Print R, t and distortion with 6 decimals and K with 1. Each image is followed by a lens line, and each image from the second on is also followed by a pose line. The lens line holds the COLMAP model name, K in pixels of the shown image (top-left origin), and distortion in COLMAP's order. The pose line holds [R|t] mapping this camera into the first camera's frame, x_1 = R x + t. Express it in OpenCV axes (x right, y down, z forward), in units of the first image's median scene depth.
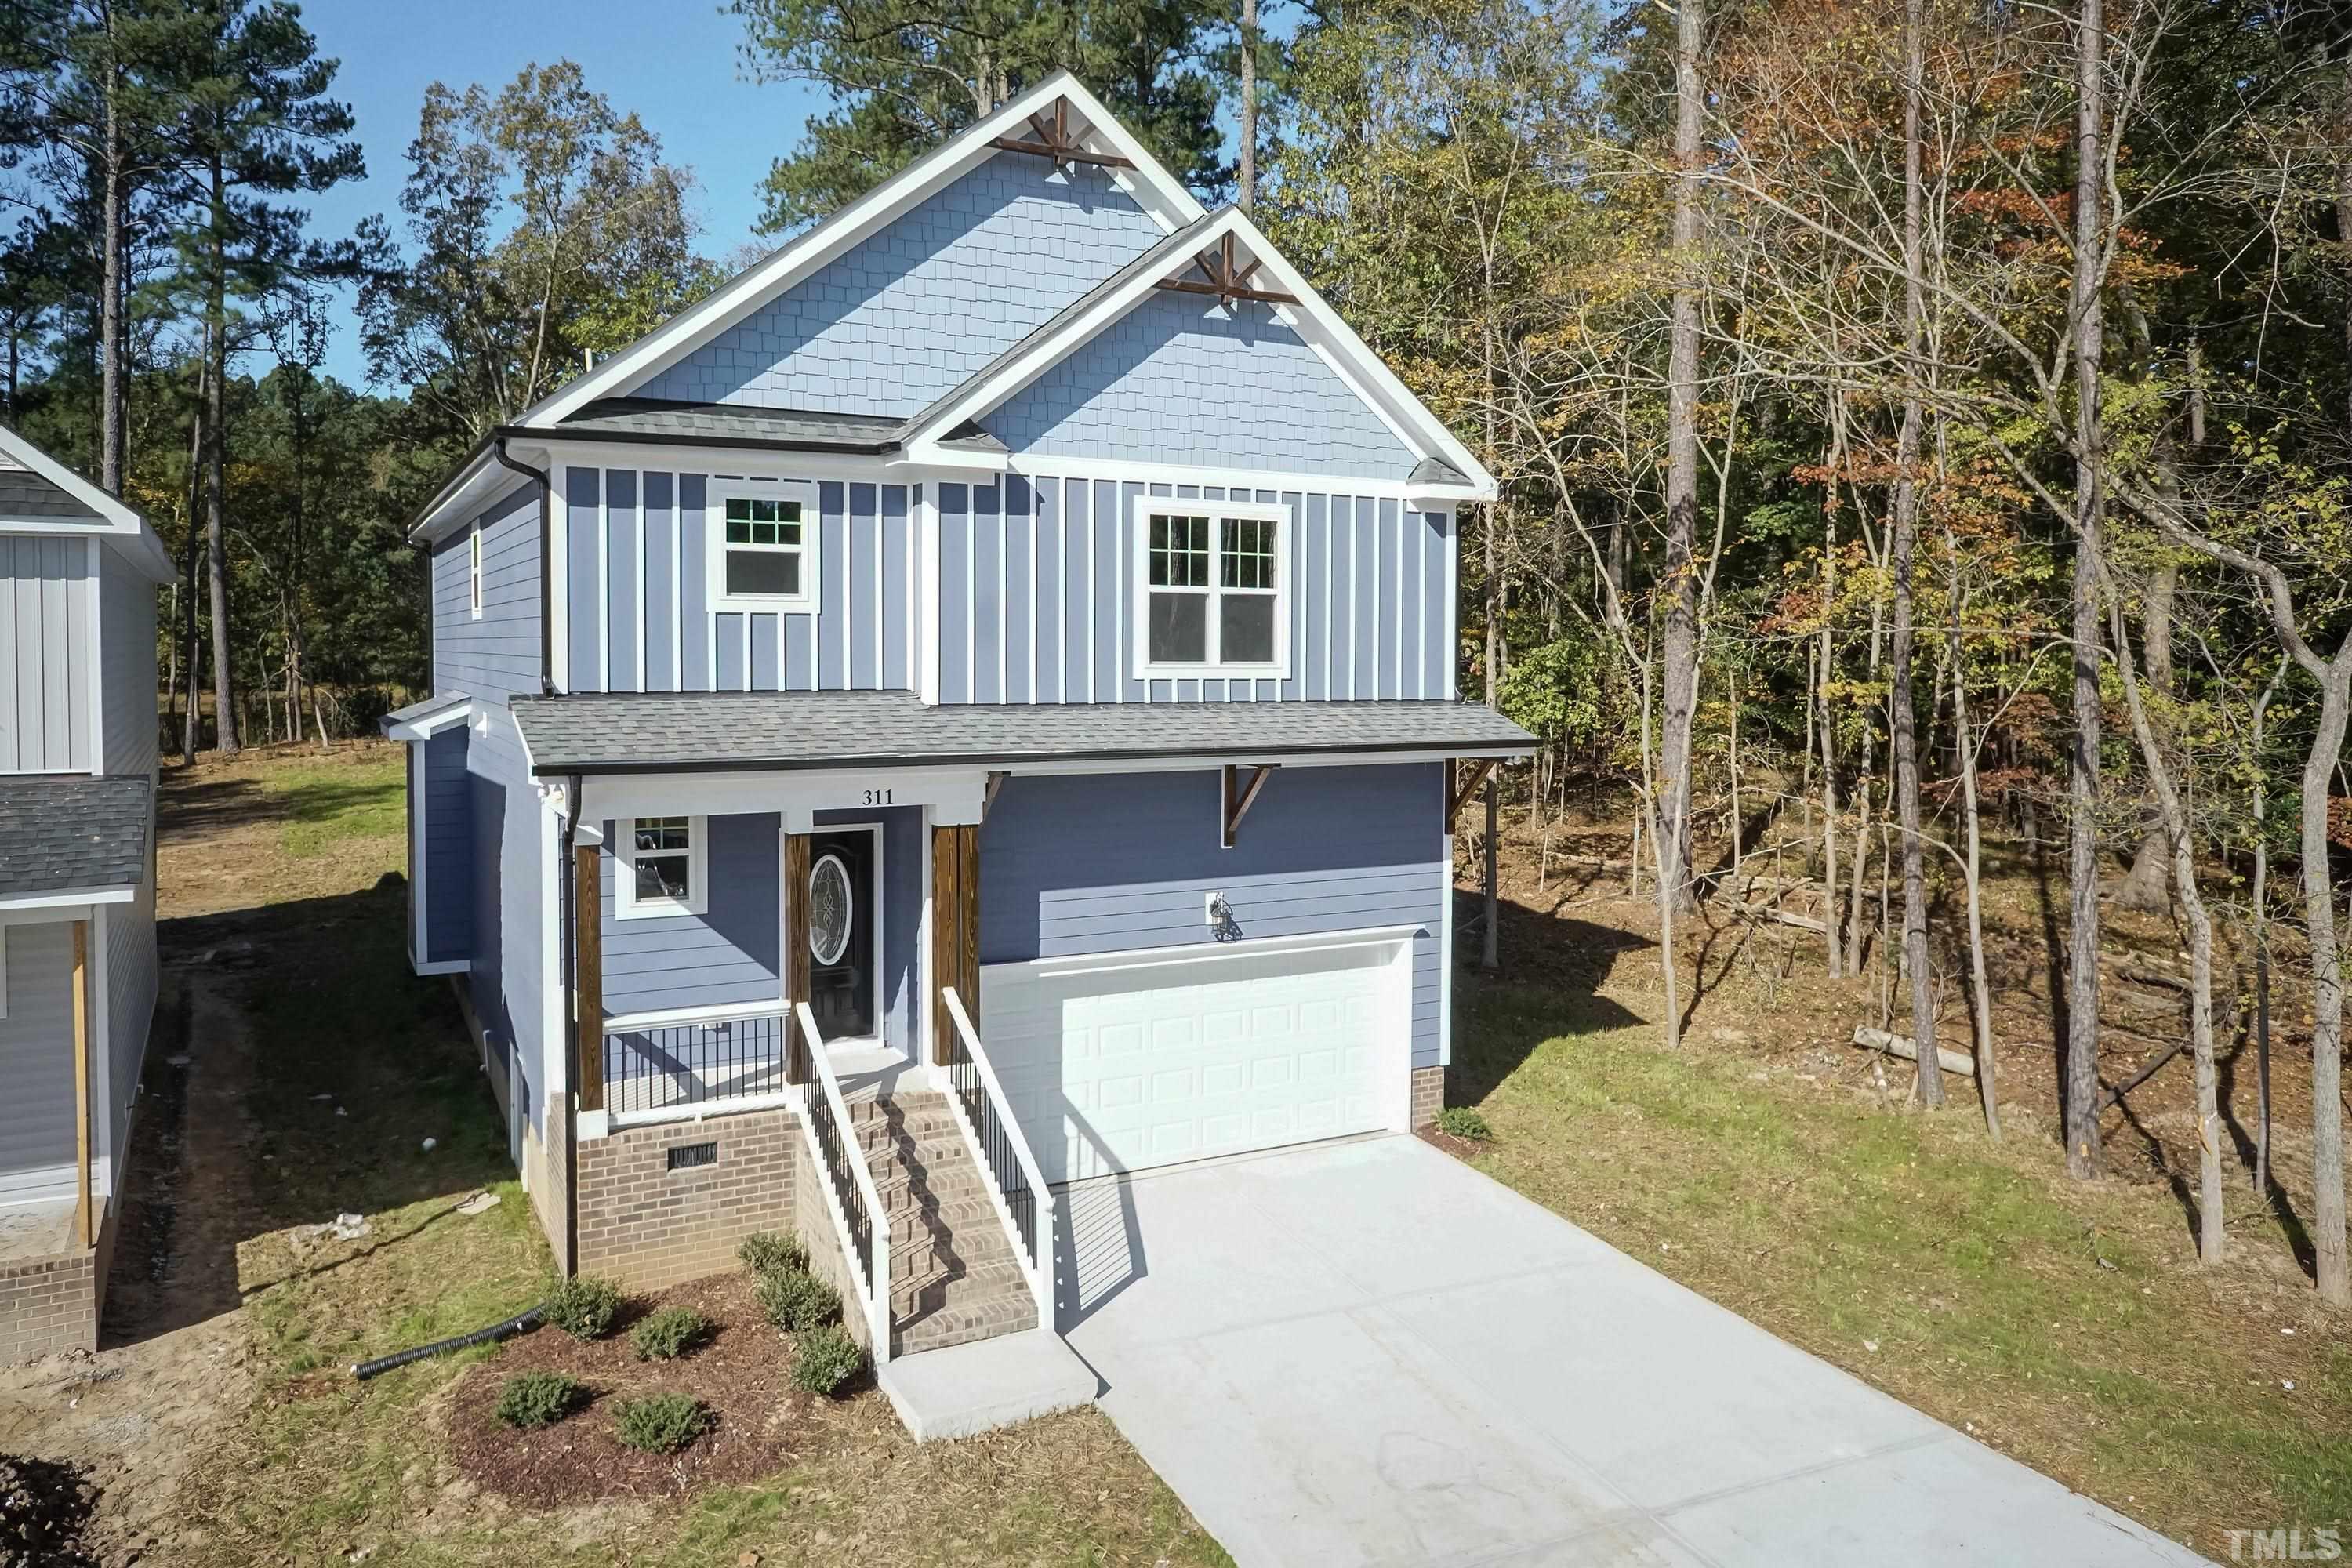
lens RADIAL K [[1635.1, 0, 1184.5], [0, 1635.1, 695.5], [0, 0, 1]] dist [0.000741, -0.004363]
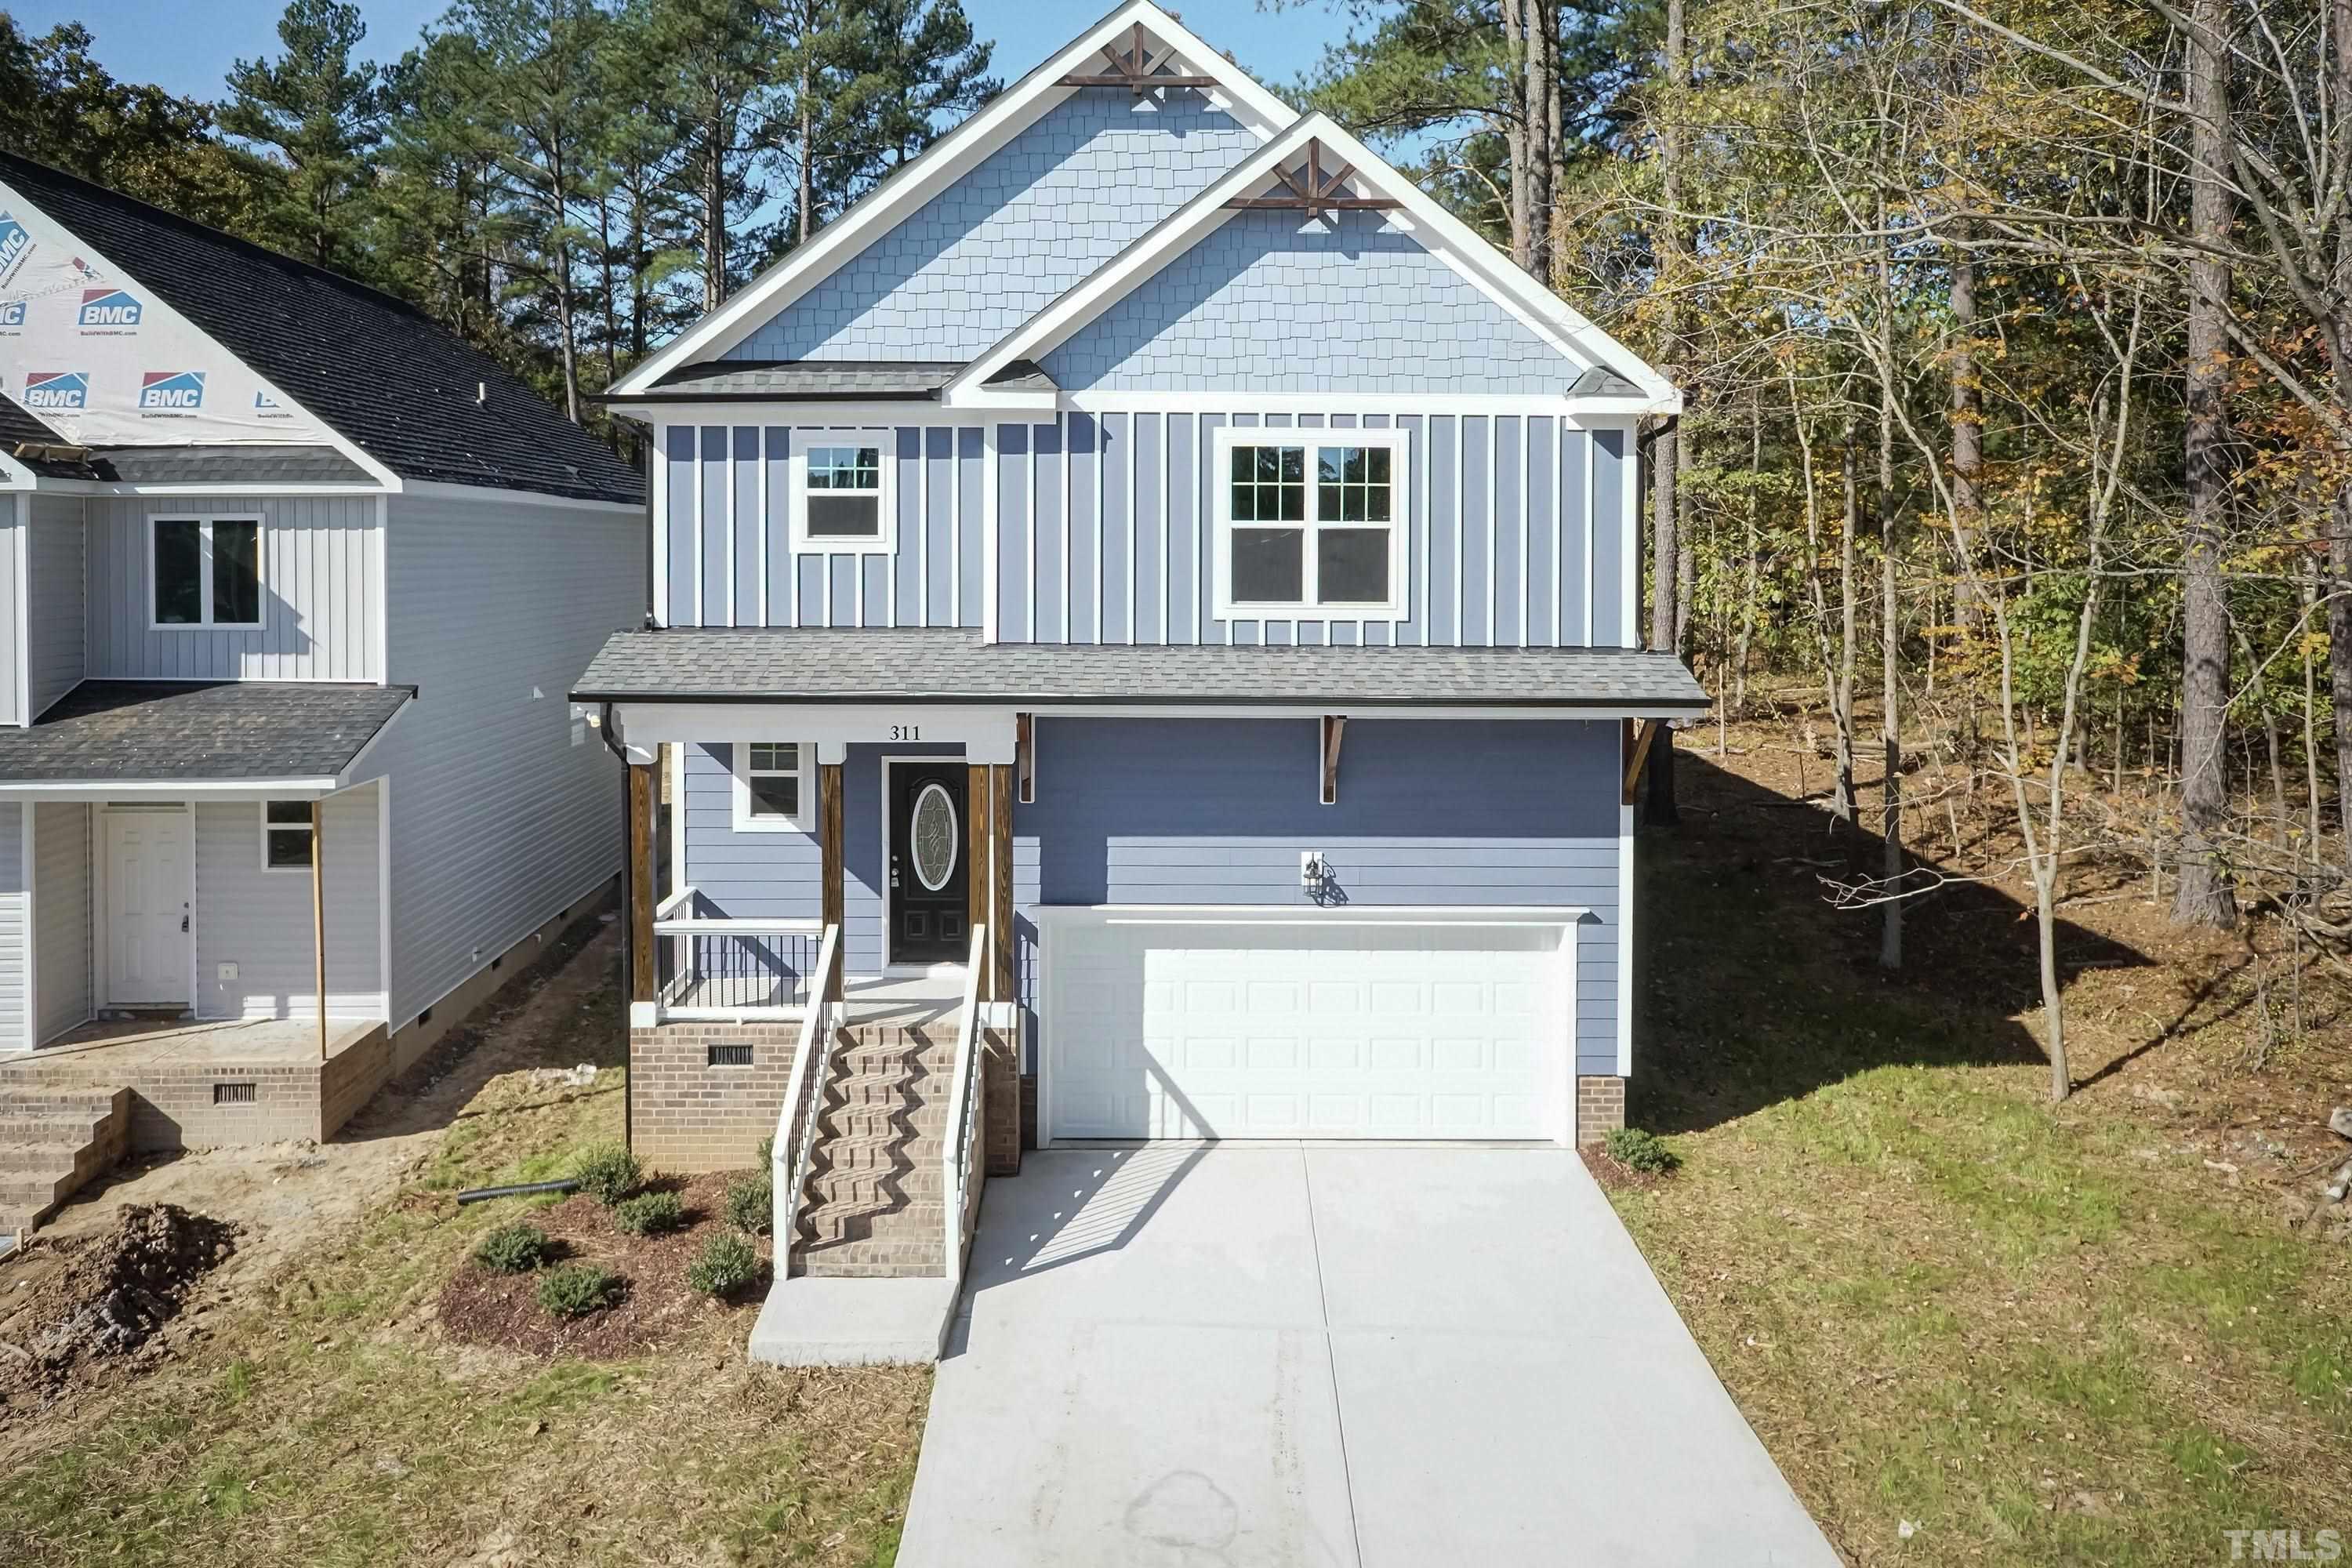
lens RADIAL K [[1692.0, 0, 1175.5], [0, 1692.0, 577.4], [0, 0, 1]] dist [-0.001094, 0.002863]
pose [[0.880504, 0.005742, -0.474005, 0.432661], [-0.013286, 0.999833, -0.012568, -0.022946], [0.473853, 0.017364, 0.880433, 0.126697]]
